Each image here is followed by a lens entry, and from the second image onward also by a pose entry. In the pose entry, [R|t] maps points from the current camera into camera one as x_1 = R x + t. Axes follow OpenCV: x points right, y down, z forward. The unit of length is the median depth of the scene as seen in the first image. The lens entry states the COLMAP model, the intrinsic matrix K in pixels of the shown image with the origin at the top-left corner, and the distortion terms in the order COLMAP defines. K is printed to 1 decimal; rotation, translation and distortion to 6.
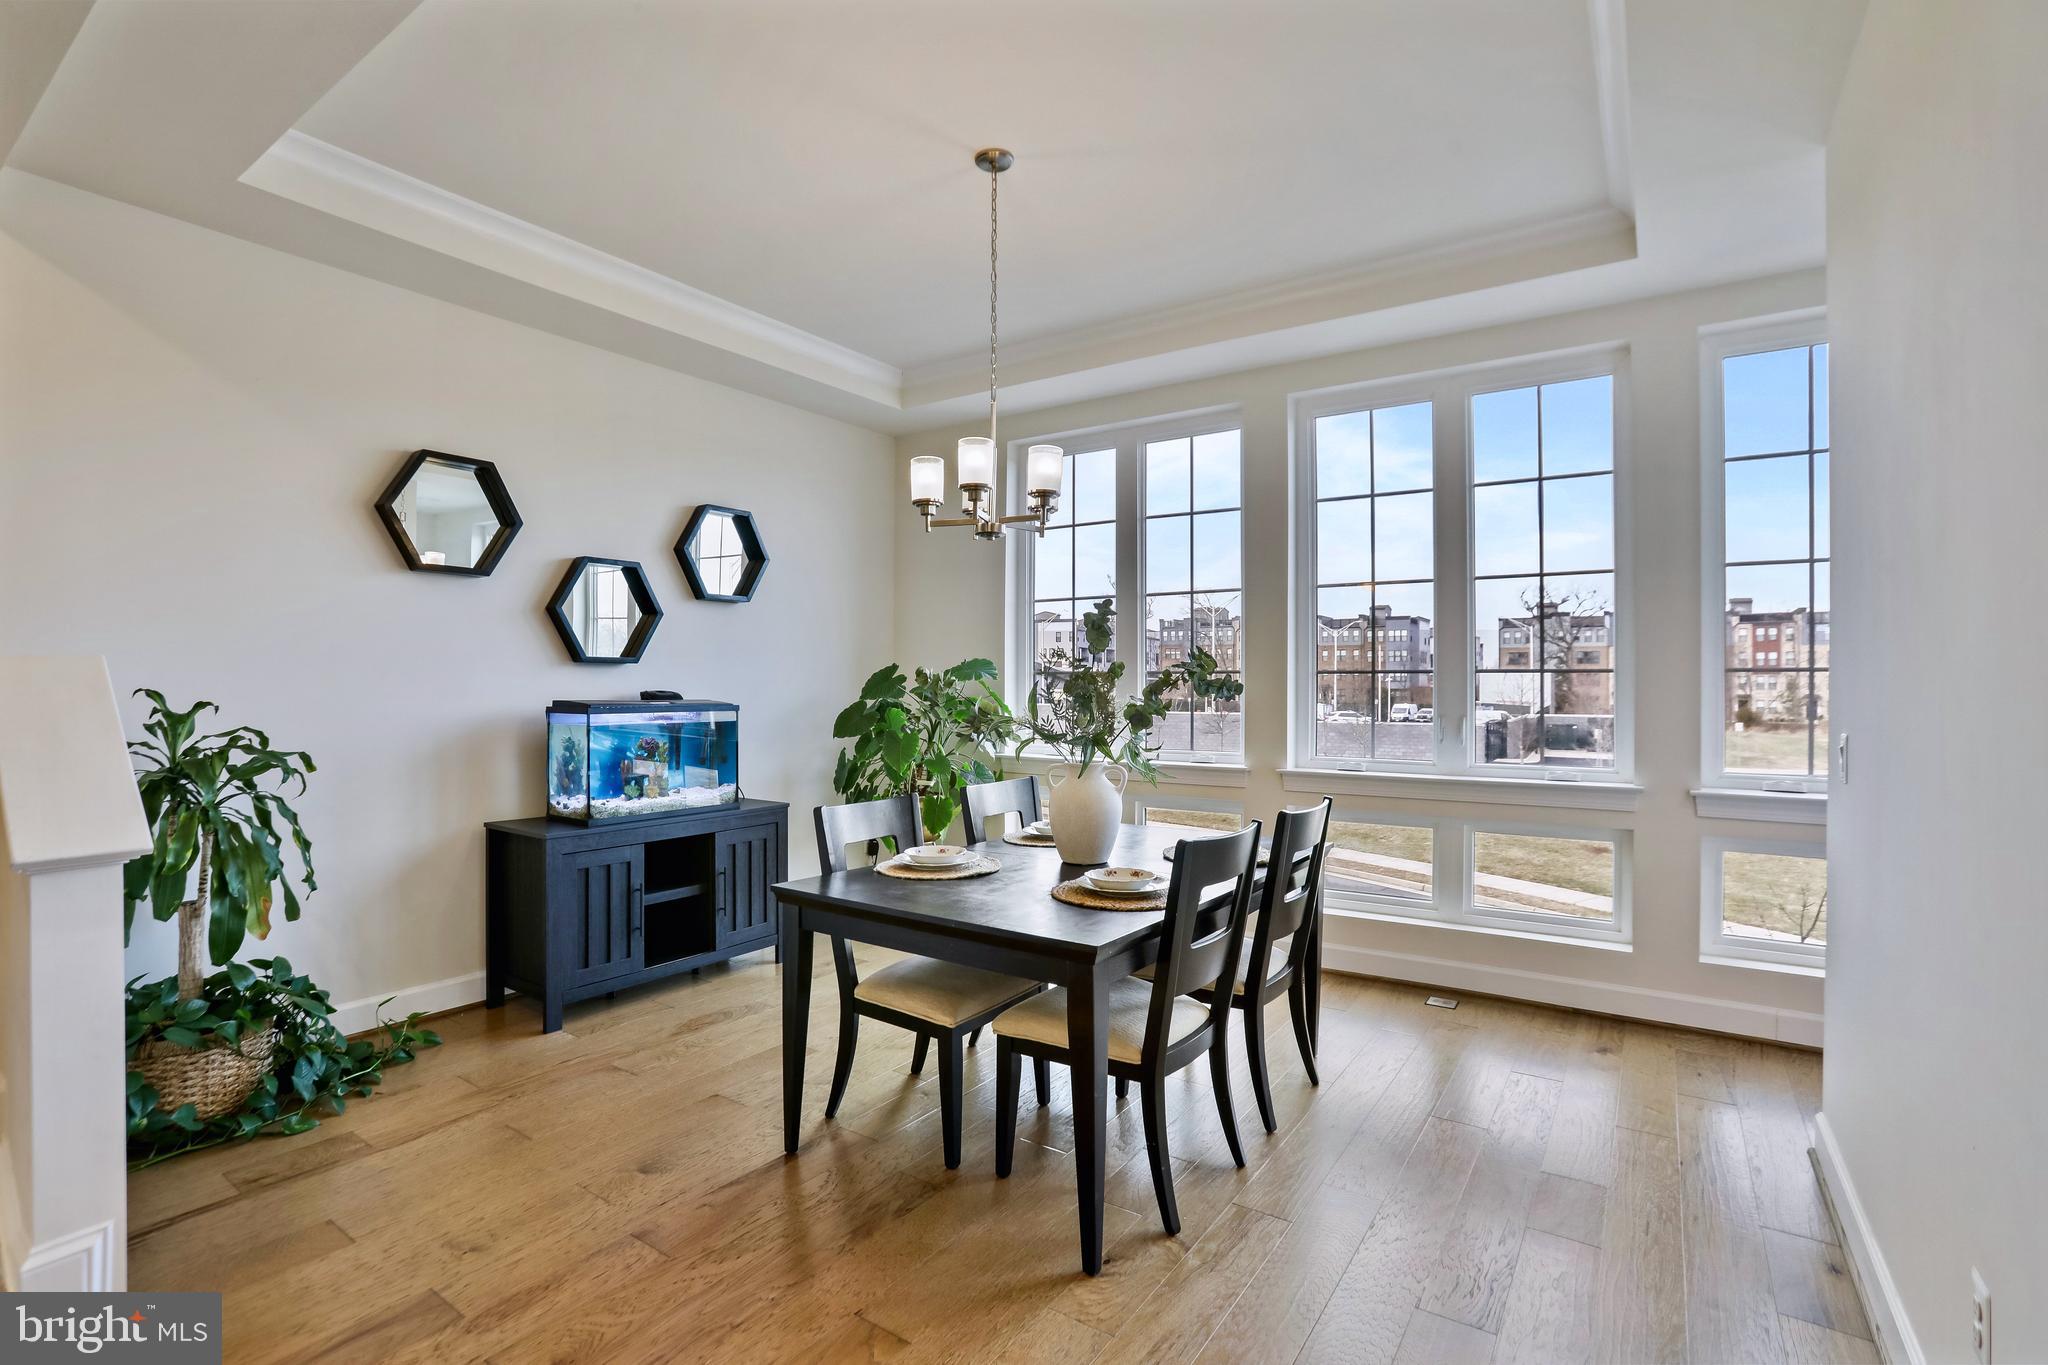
lens RADIAL K [[958.4, 0, 1023.7], [0, 958.4, 691.9], [0, 0, 1]] dist [-0.067027, 0.026975]
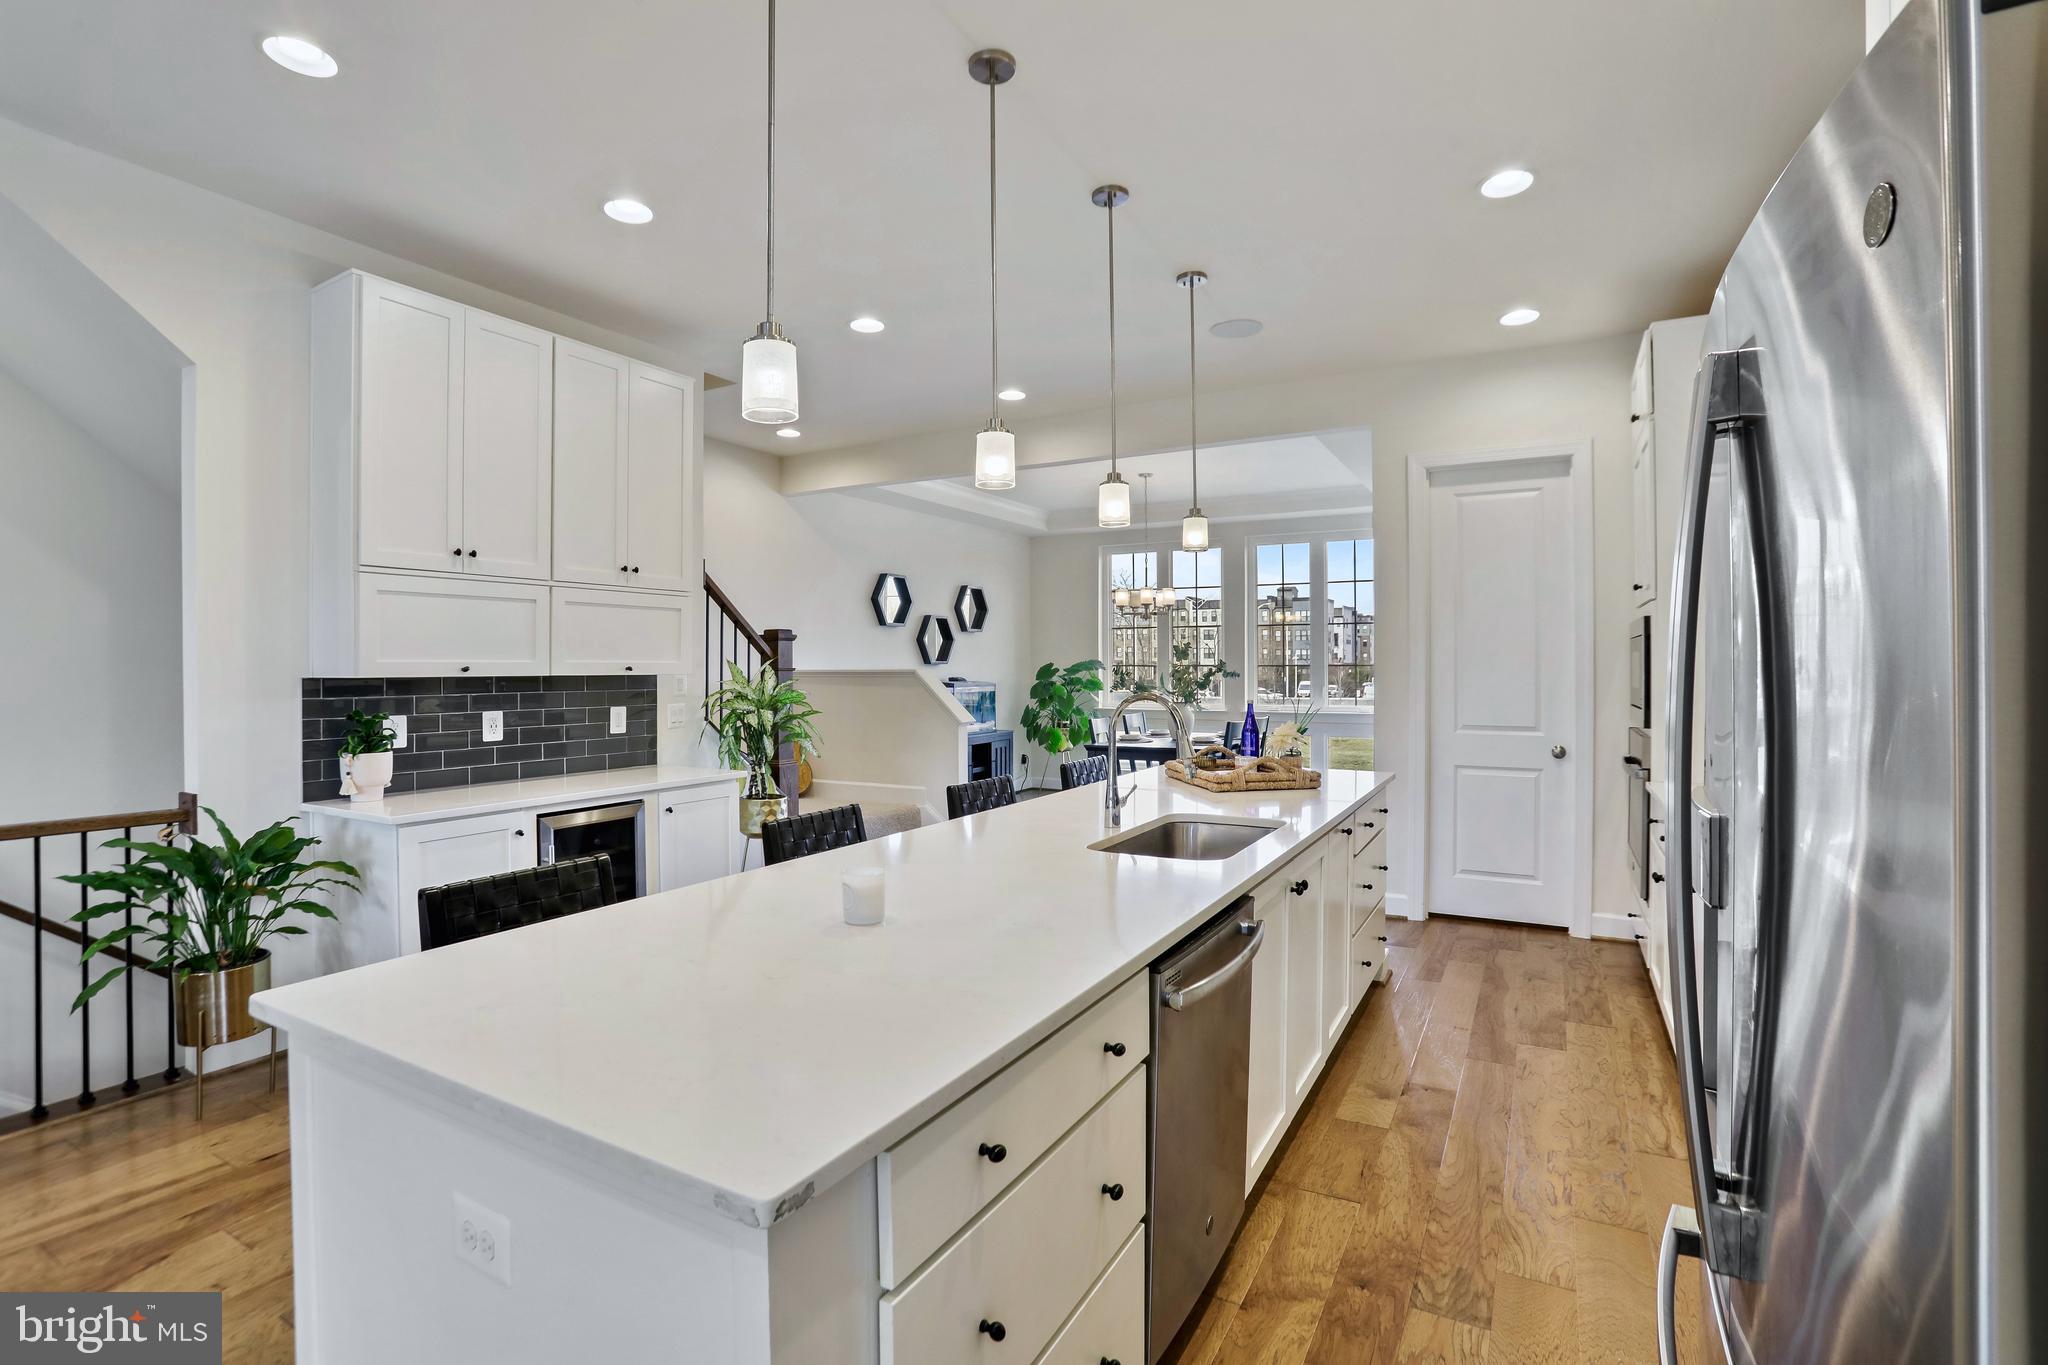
lens RADIAL K [[978.8, 0, 1014.0], [0, 978.8, 654.9], [0, 0, 1]] dist [-0.057460, 0.030325]
pose [[0.996360, -0.002206, 0.085221, -0.407192], [0.003482, 0.999884, -0.014818, -0.016305], [-0.085178, 0.015060, 0.996252, -1.085473]]
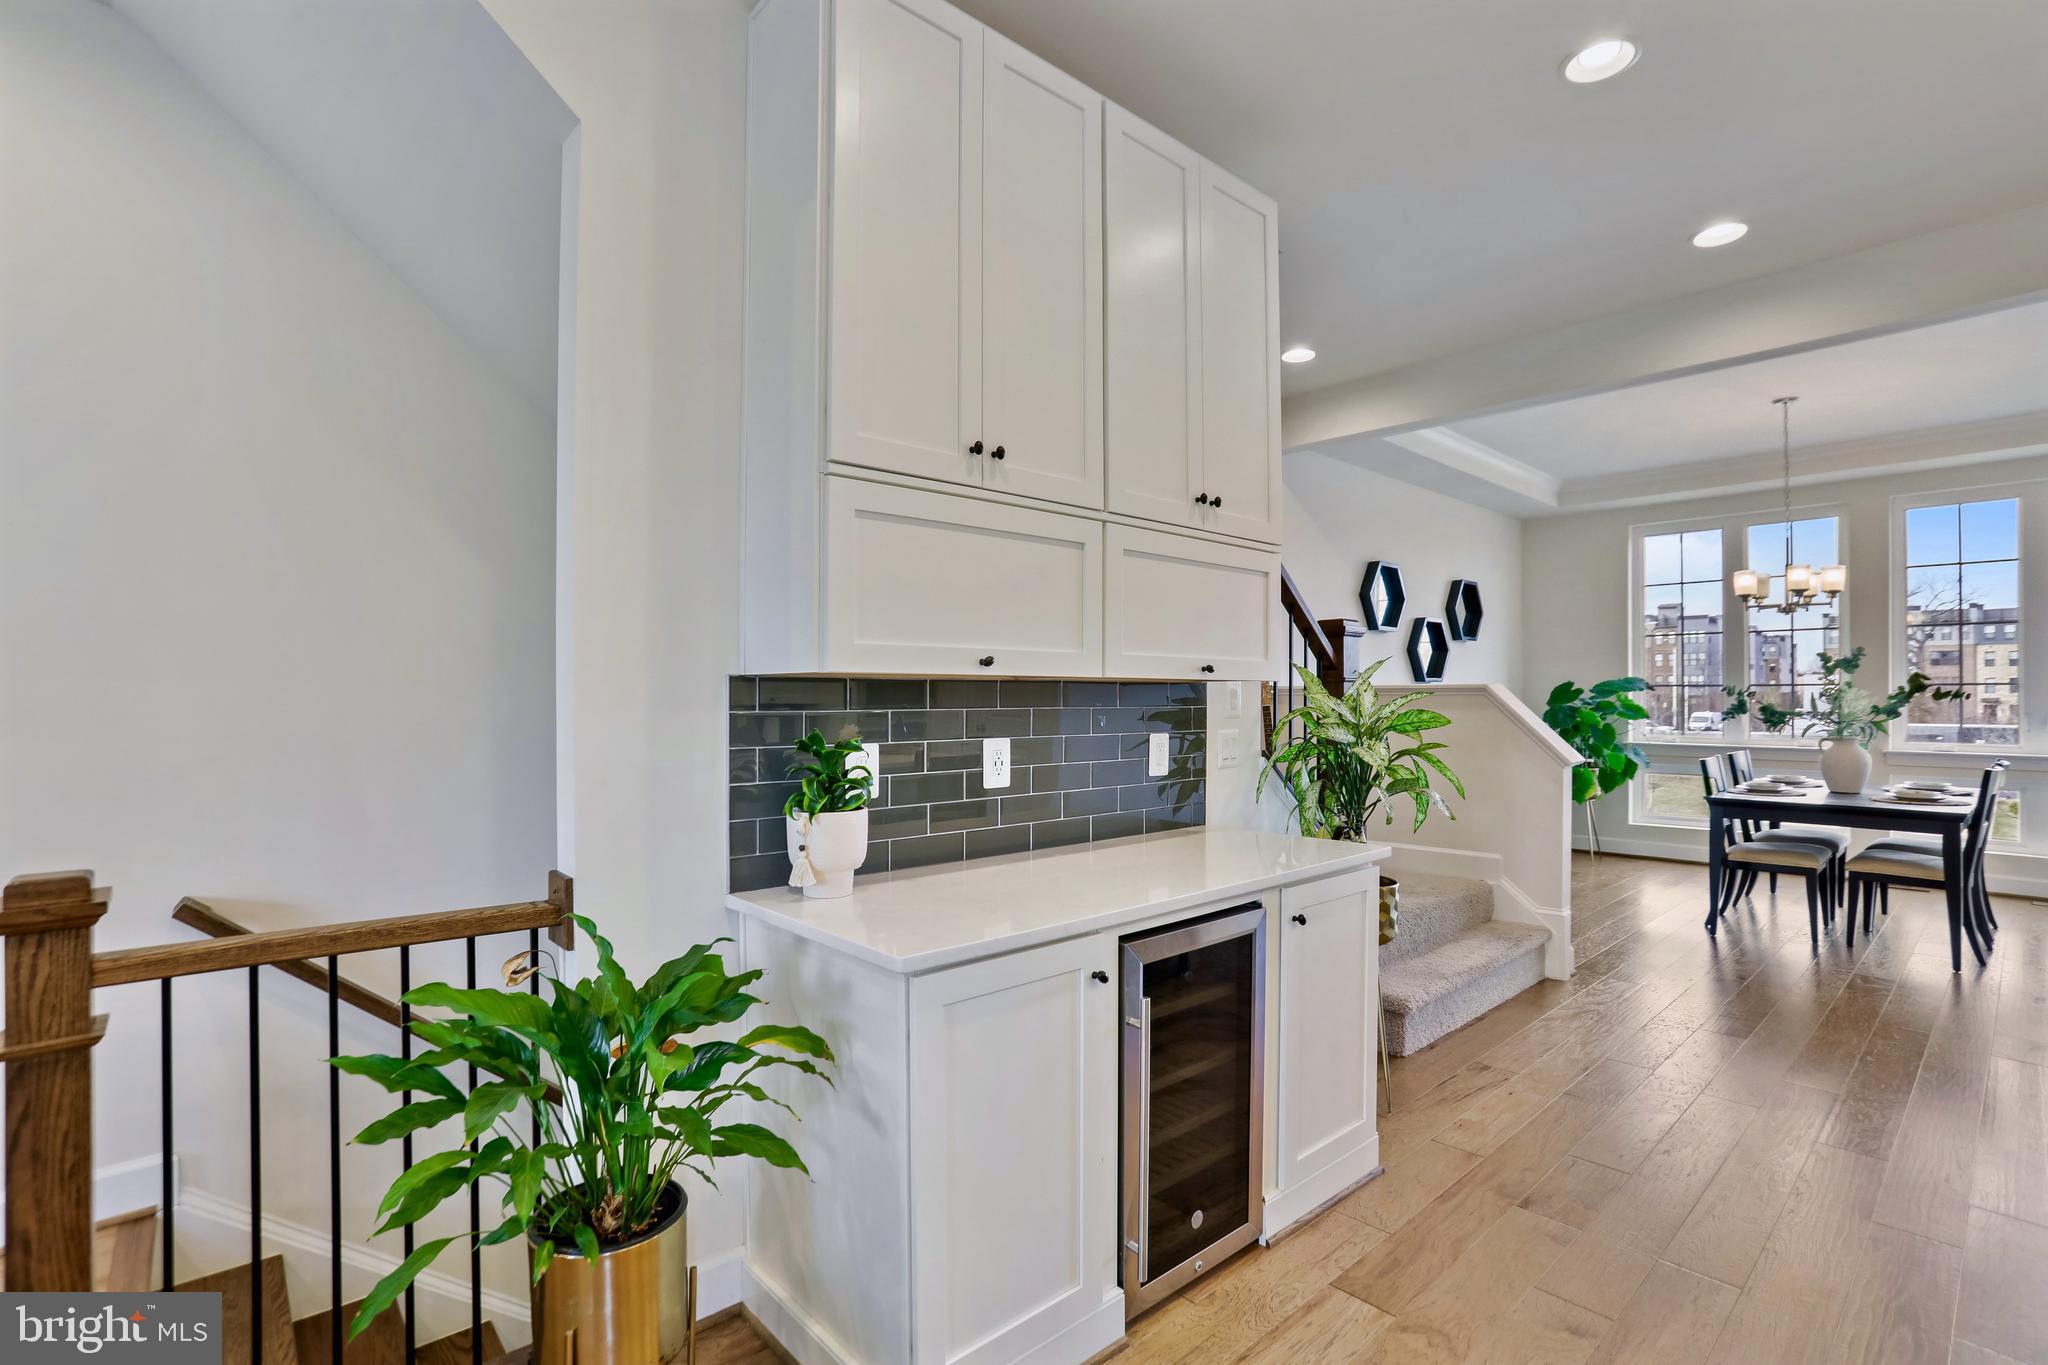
lens RADIAL K [[980.4, 0, 1021.4], [0, 980.4, 673.0], [0, 0, 1]] dist [-0.049069, 0.001233]
pose [[0.973733, -0.006481, -0.227599, -0.665617], [0.000378, 0.999639, -0.026851, -0.001261], [0.227690, 0.026059, 0.973385, -0.696479]]
